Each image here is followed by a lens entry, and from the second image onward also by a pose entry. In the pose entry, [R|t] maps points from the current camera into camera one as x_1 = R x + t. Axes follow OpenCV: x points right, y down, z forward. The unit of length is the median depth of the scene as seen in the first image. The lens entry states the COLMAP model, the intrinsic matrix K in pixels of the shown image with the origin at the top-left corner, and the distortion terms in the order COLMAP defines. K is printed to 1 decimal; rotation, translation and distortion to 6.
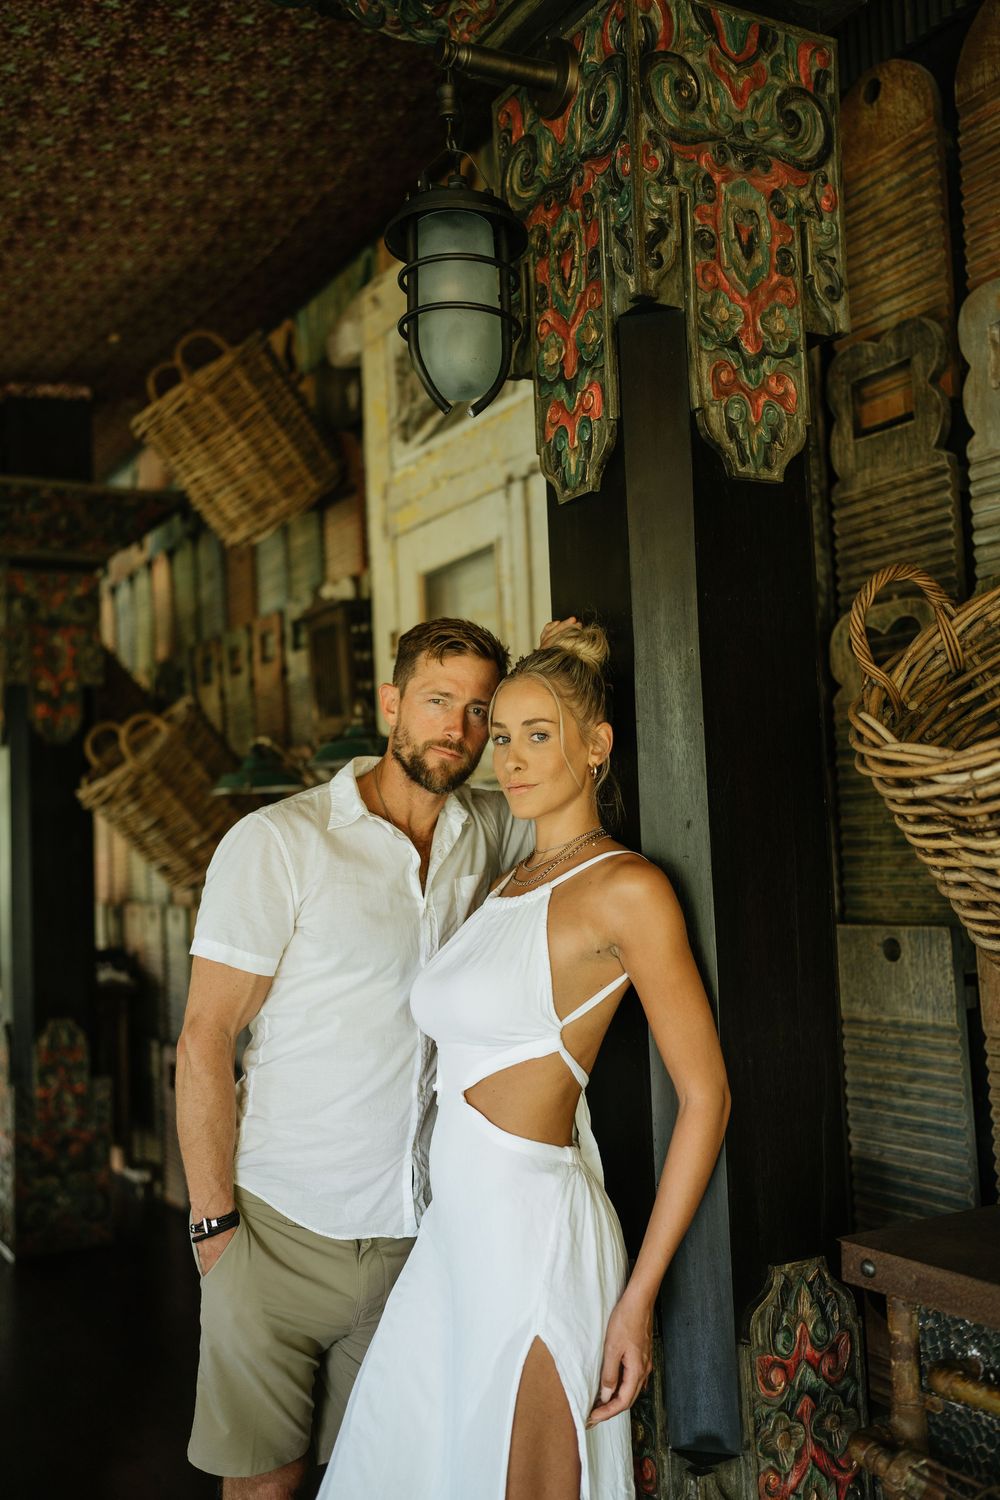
lens RADIAL K [[1456.3, 0, 495.8], [0, 1456.3, 749.5], [0, 0, 1]] dist [0.024608, 0.000000]
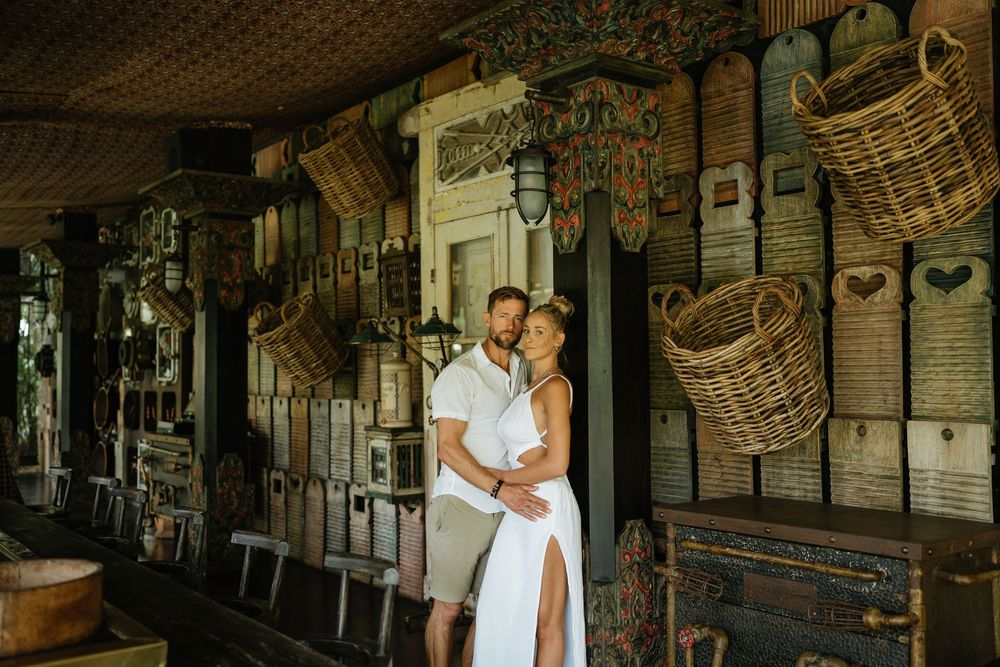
lens RADIAL K [[970.8, 0, 500.9], [0, 970.8, 328.9], [0, 0, 1]] dist [0.024608, 0.000000]
pose [[0.990864, 0.034863, 0.130279, -0.277004], [-0.038516, 0.998929, 0.025633, -0.063157], [-0.129245, -0.030416, 0.991146, -0.752318]]
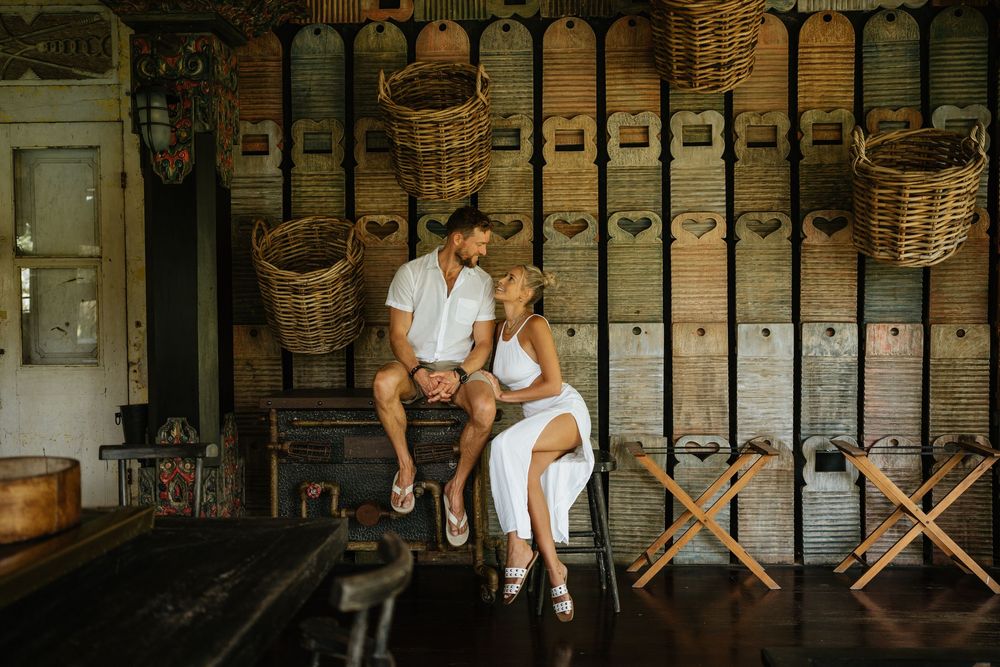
lens RADIAL K [[970.8, 0, 490.9], [0, 970.8, 317.0], [0, 0, 1]] dist [0.024608, 0.000000]
pose [[0.555294, 0.021469, 0.831377, -1.172231], [-0.073633, 0.997010, 0.023435, 0.013049], [-0.828388, -0.074230, 0.555214, -0.679892]]
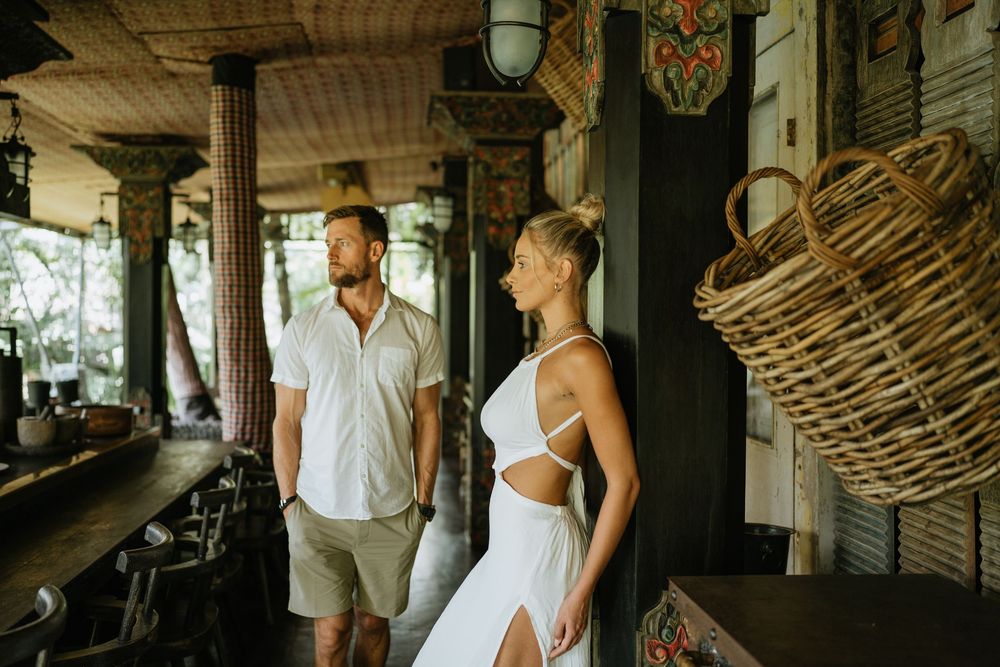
lens RADIAL K [[970.8, 0, 486.1], [0, 970.8, 321.1], [0, 0, 1]] dist [0.024608, 0.000000]
pose [[0.906512, 0.046675, -0.419592, 0.381545], [-0.012059, 0.996327, 0.084777, -0.040709], [0.422008, -0.071792, 0.903745, -0.067090]]
